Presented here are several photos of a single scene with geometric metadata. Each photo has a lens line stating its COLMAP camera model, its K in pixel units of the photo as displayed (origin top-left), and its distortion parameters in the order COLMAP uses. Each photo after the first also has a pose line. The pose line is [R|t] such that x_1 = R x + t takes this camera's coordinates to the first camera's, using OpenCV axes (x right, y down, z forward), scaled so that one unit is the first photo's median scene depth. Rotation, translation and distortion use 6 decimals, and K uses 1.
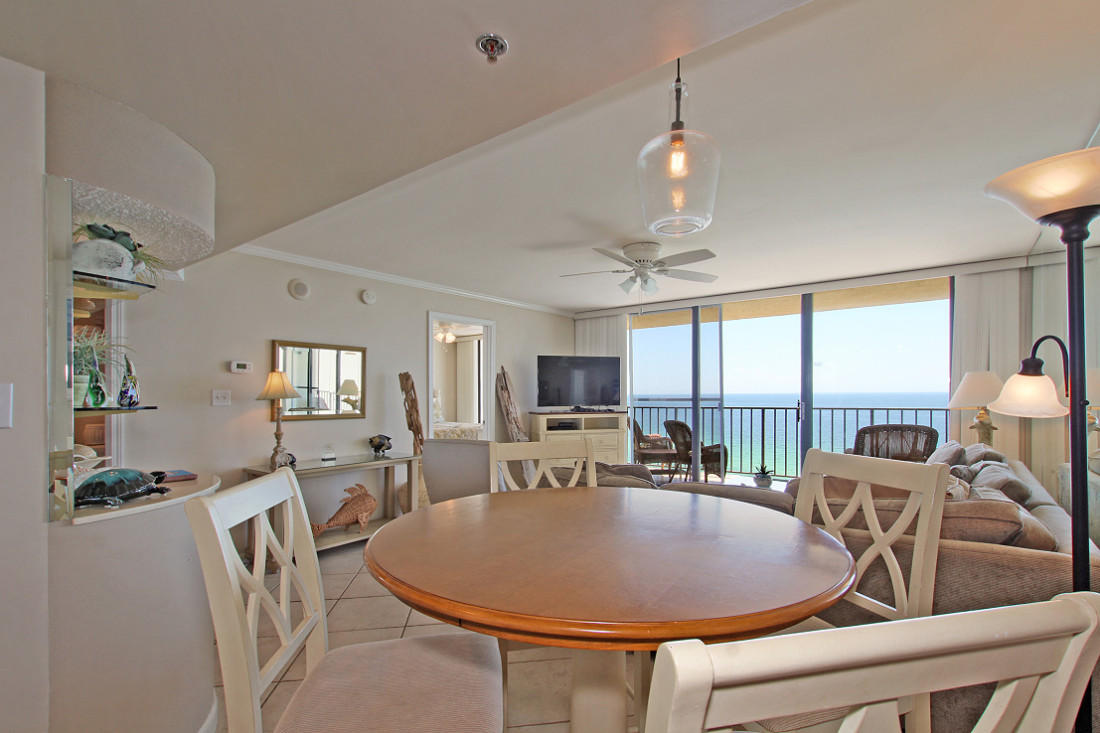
lens RADIAL K [[539.9, 0, 527.5], [0, 539.9, 391.0], [0, 0, 1]] dist [0.001339, 0.000185]
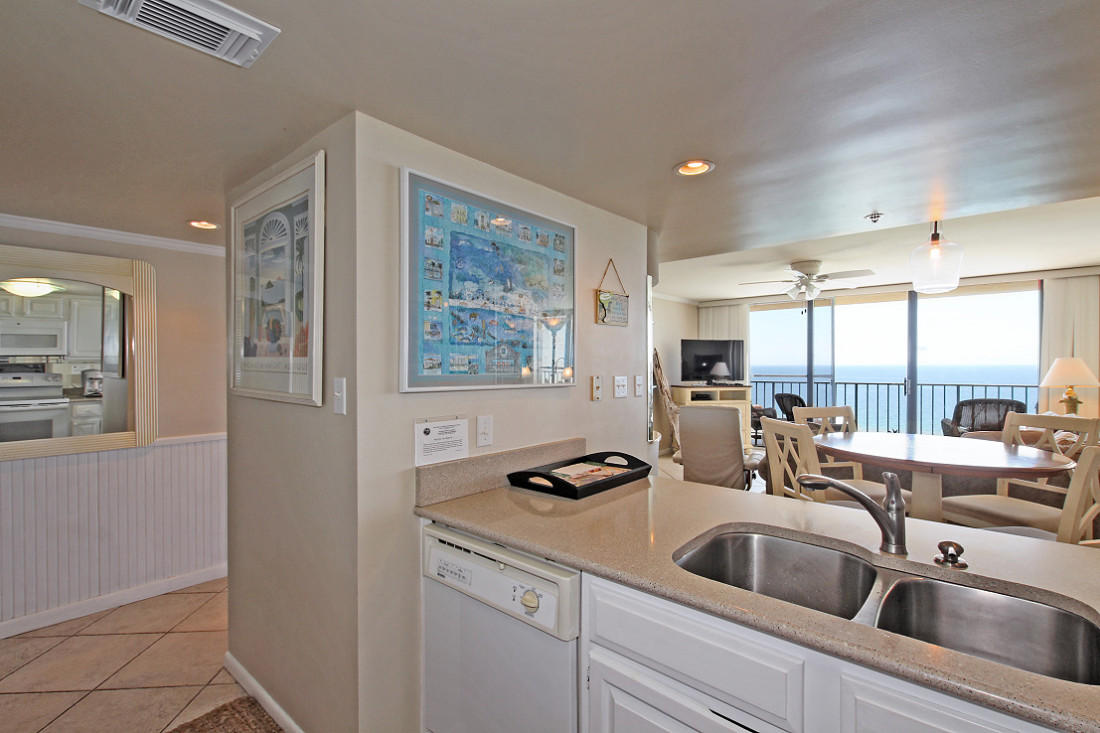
lens RADIAL K [[538.0, 0, 527.4], [0, 538.0, 358.2], [0, 0, 1]] dist [-0.003346, -0.000021]
pose [[0.998658, 0.006181, -0.051414, -0.283621], [-0.006480, 0.999963, -0.005668, -0.014490], [0.051377, 0.005993, 0.998661, -0.249837]]
